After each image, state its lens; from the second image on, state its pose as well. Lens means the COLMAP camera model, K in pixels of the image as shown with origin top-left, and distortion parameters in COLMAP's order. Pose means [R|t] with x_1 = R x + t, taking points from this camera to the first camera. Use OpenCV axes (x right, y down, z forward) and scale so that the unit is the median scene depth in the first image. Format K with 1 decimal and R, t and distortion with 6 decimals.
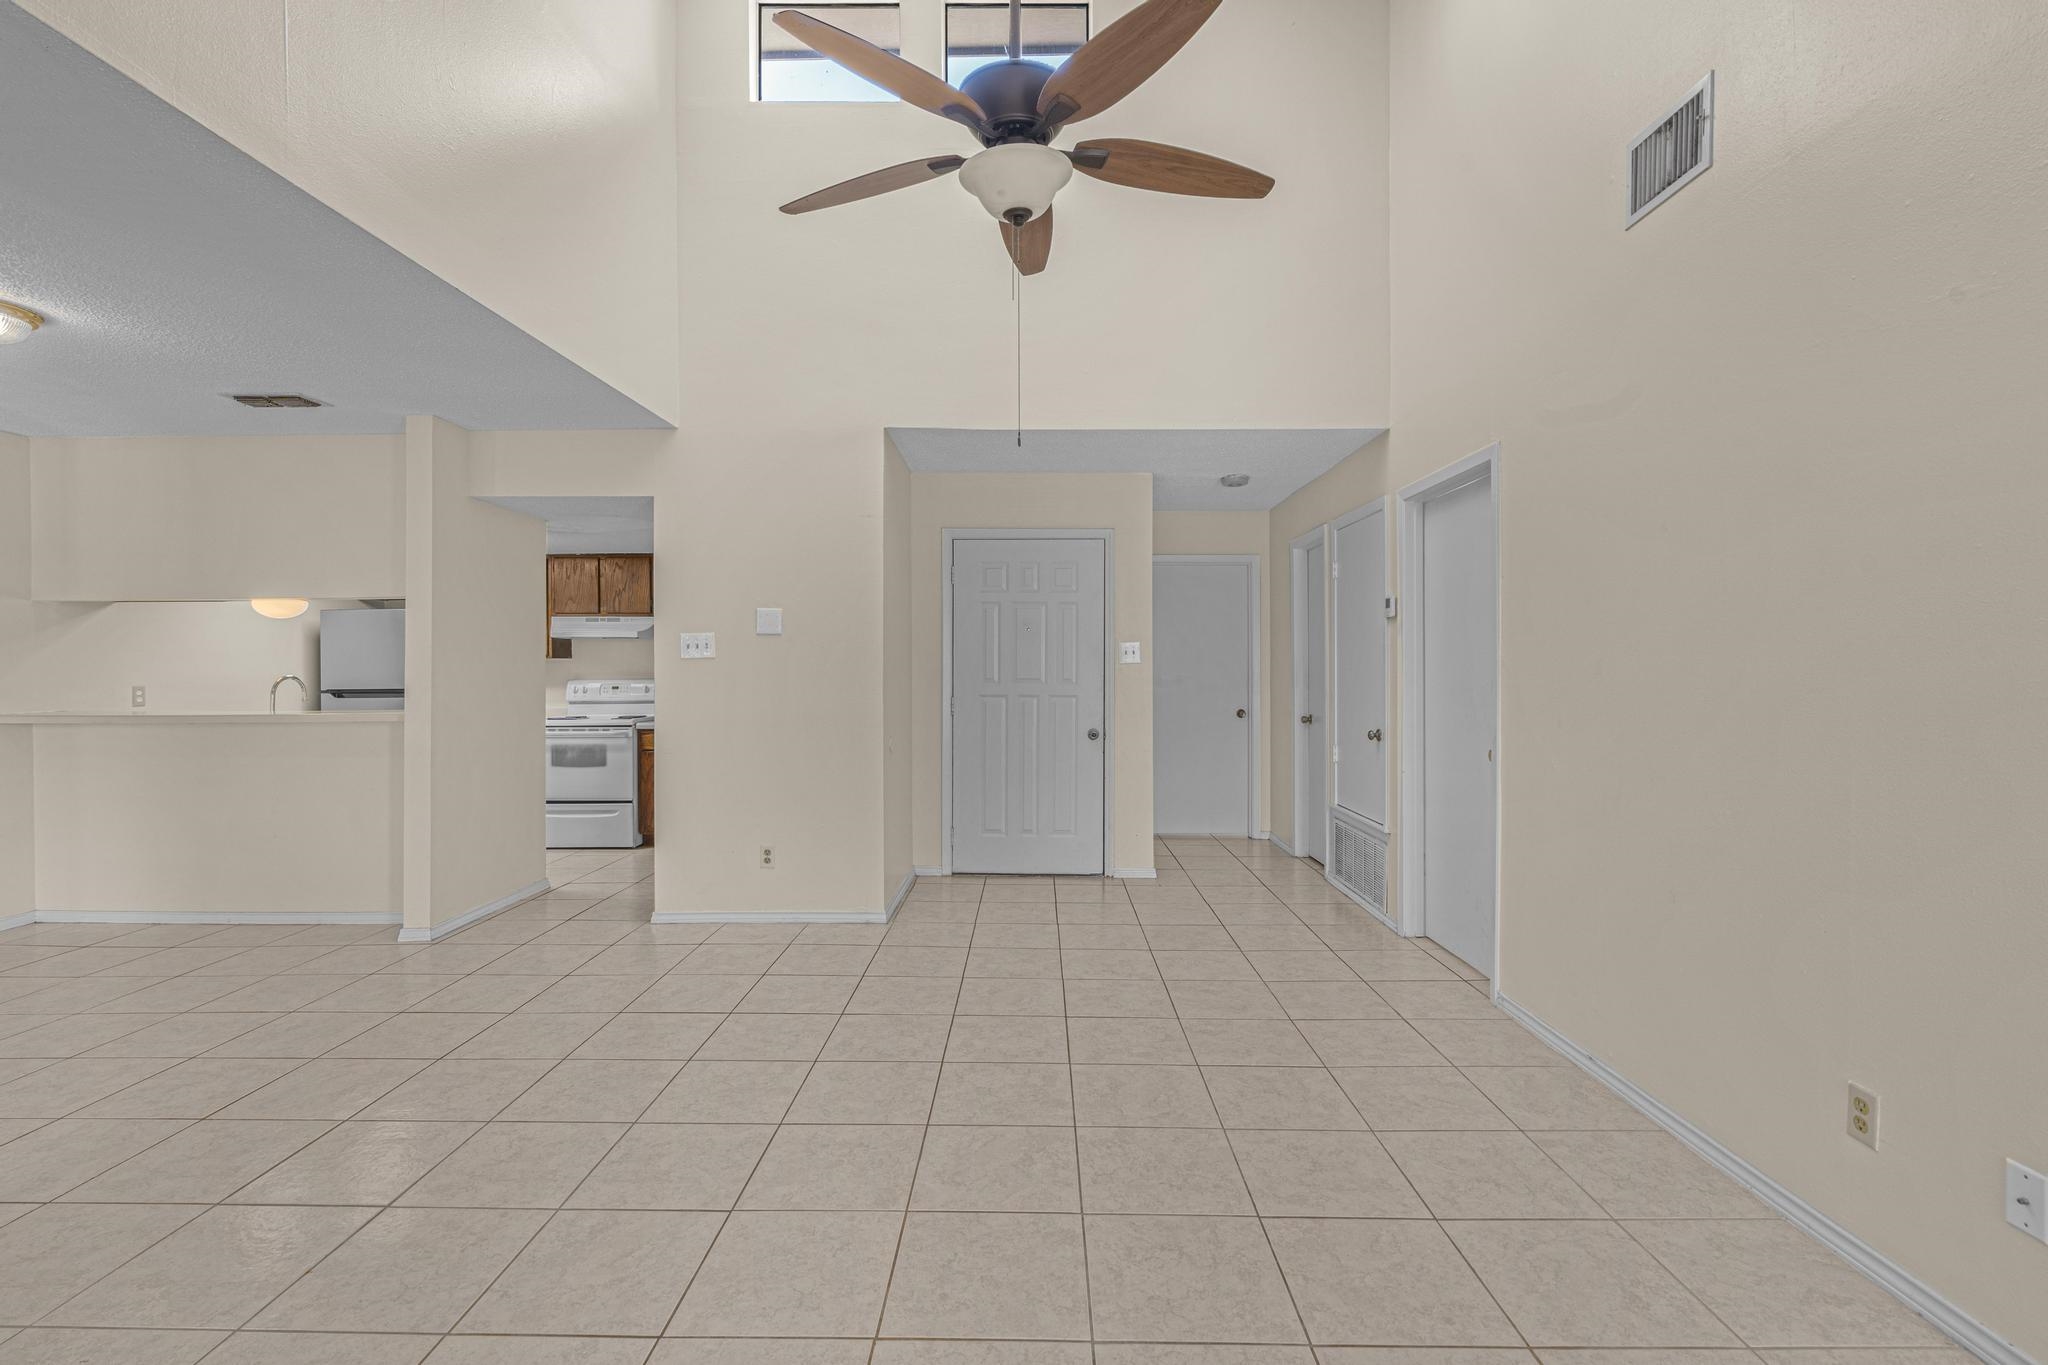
lens RADIAL K [[928.6, 0, 1019.3], [0, 928.6, 674.3], [0, 0, 1]] dist [-0.003584, 0.001701]
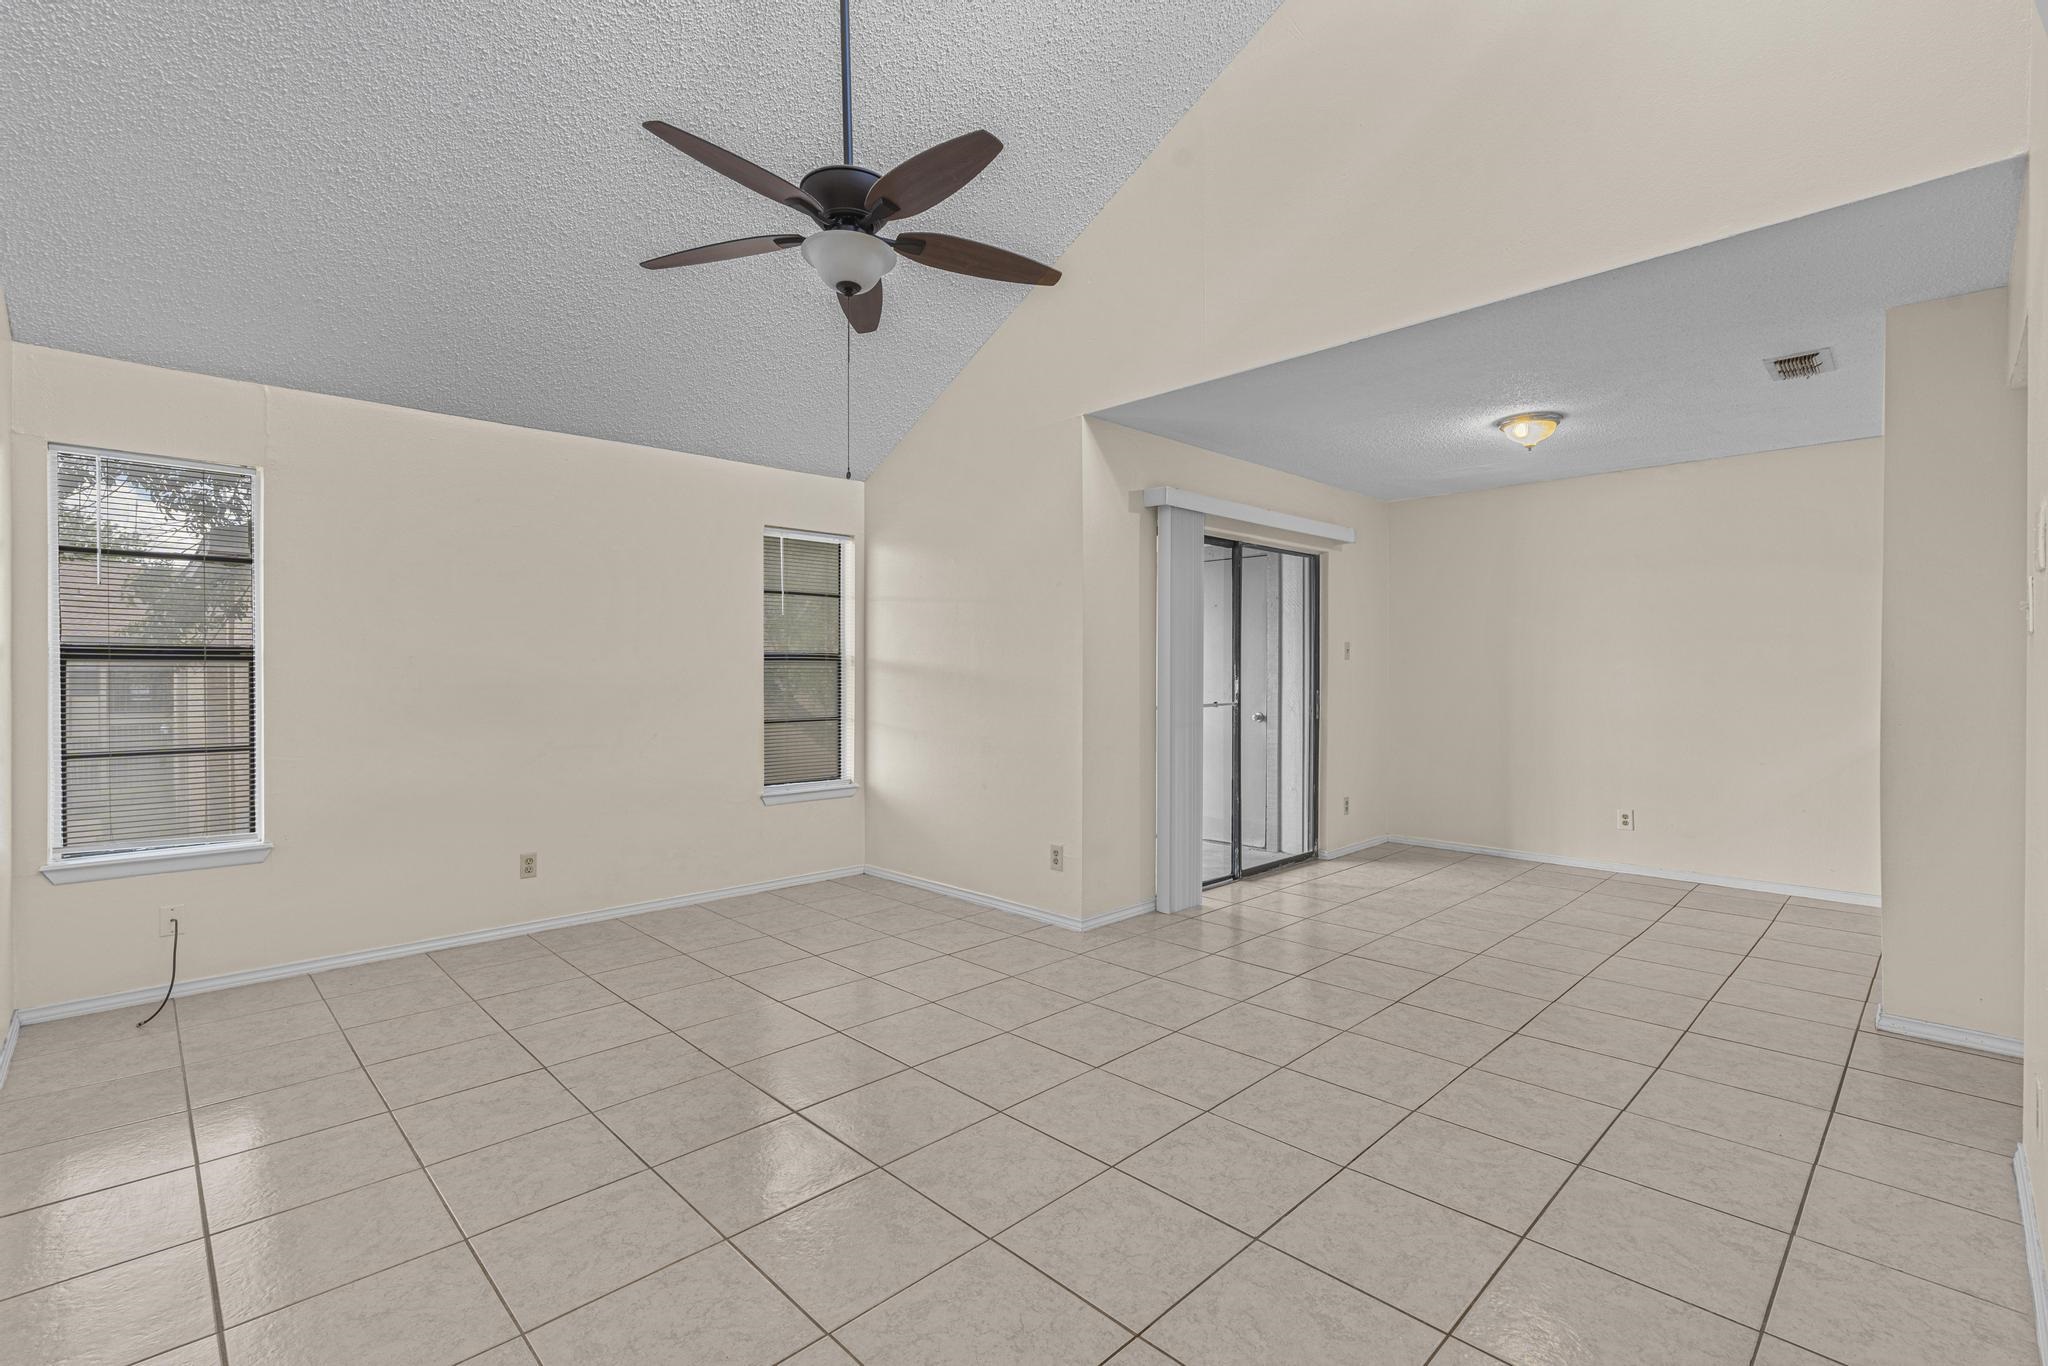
lens RADIAL K [[926.5, 0, 1027.8], [0, 926.5, 676.5], [0, 0, 1]] dist [-0.004608, -0.000029]
pose [[-0.700985, 0.009210, -0.713116, 0.349641], [0.000812, 0.999926, 0.012115, -0.001017], [0.713175, 0.007914, -0.700941, 1.011693]]
